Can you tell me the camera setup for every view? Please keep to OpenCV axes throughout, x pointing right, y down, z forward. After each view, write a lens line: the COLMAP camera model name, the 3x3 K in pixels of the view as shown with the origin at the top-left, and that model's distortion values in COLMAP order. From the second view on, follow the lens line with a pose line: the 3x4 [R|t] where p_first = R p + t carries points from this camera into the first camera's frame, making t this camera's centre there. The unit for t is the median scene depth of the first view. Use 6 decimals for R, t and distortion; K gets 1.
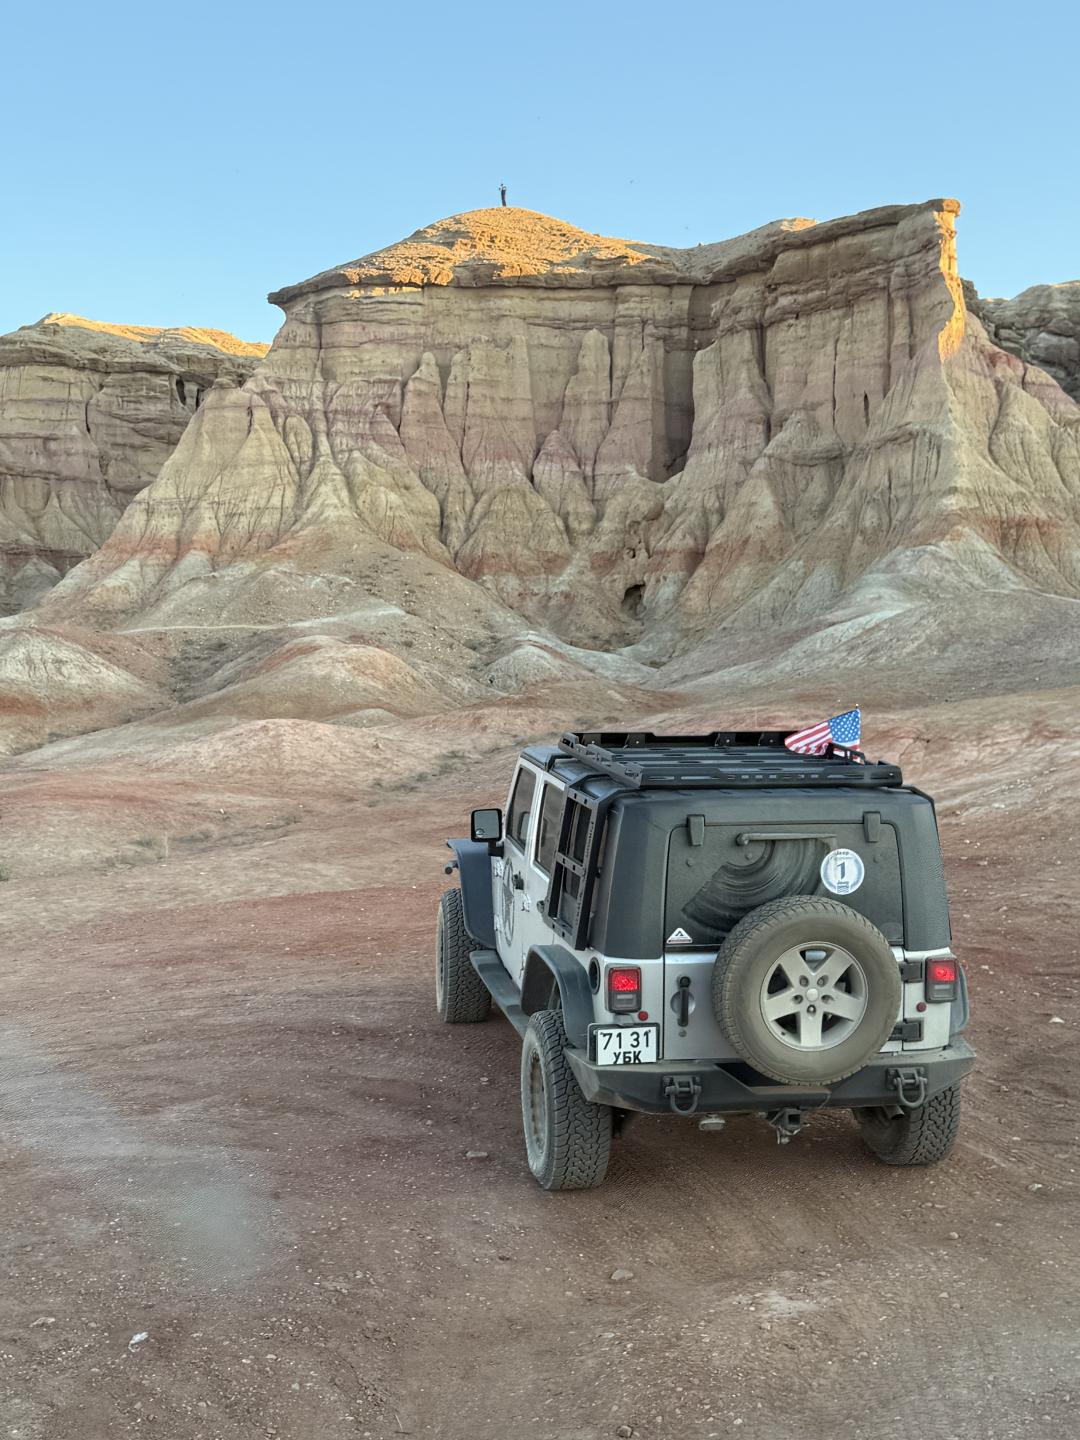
lens RADIAL K [[2003.0, 0, 527.3], [0, 2003.0, 745.3], [0, 0, 1]] dist [0.139722, -0.136373]
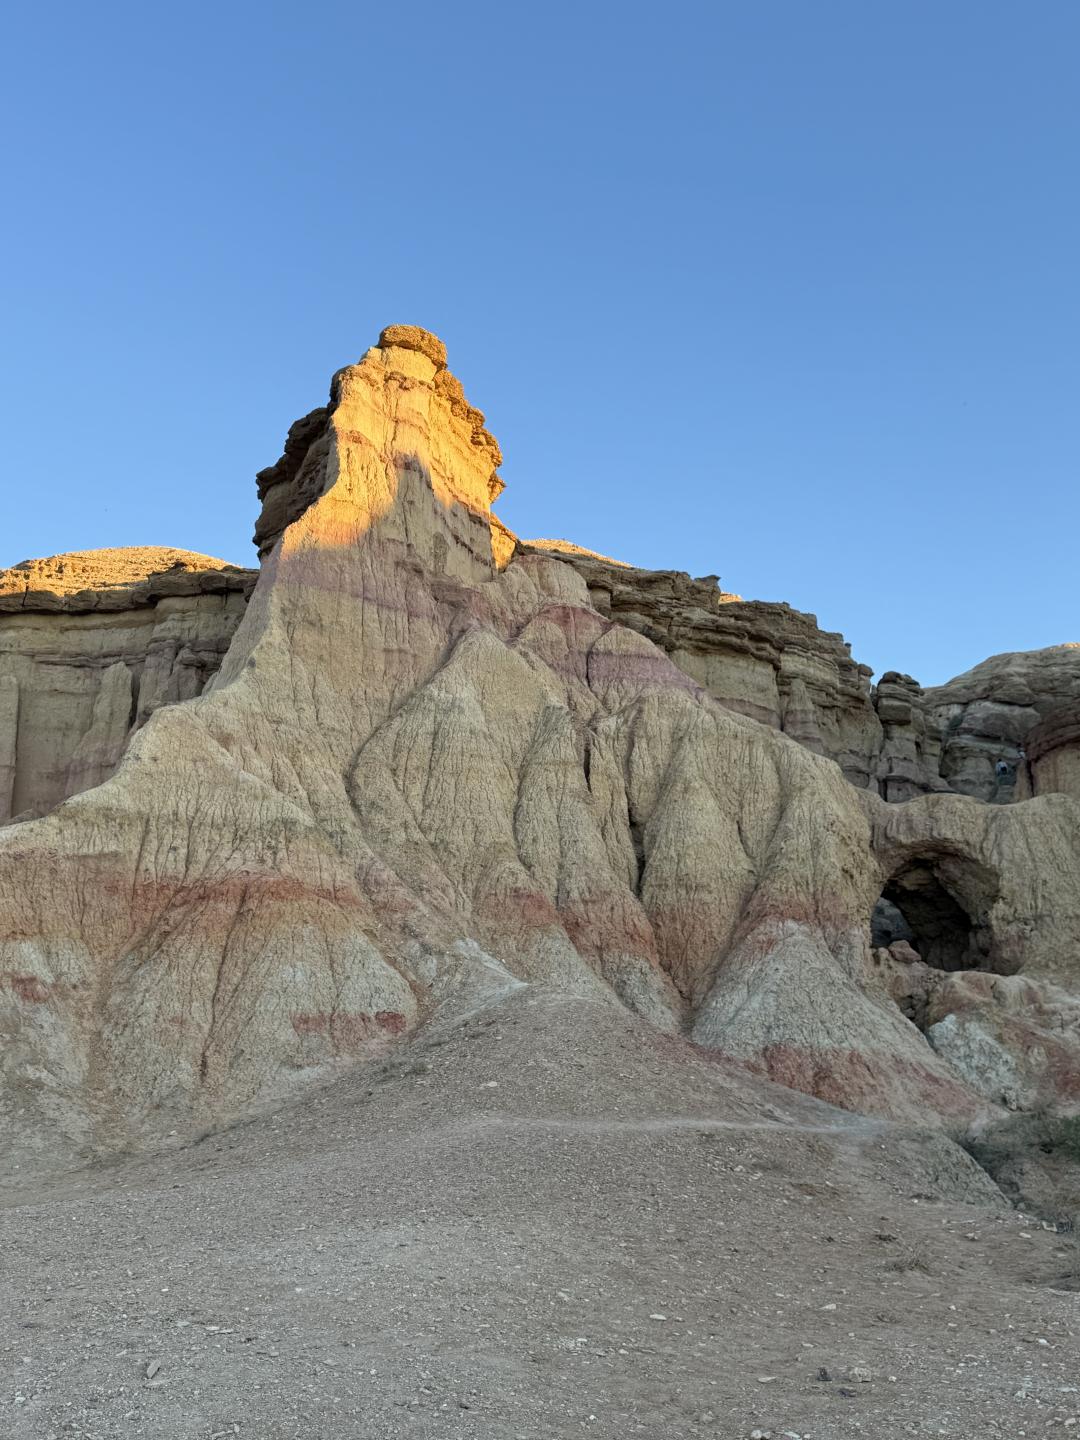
lens RADIAL K [[1451.6, 0, 540.0], [0, 1451.6, 720.0], [0, 0, 1]] dist [0.145749, -0.223047]
pose [[0.967803, -0.055810, -0.245445, 0.313125], [-0.018056, 0.957205, -0.288847, -0.053415], [0.251062, 0.283979, 0.925378, 0.637644]]
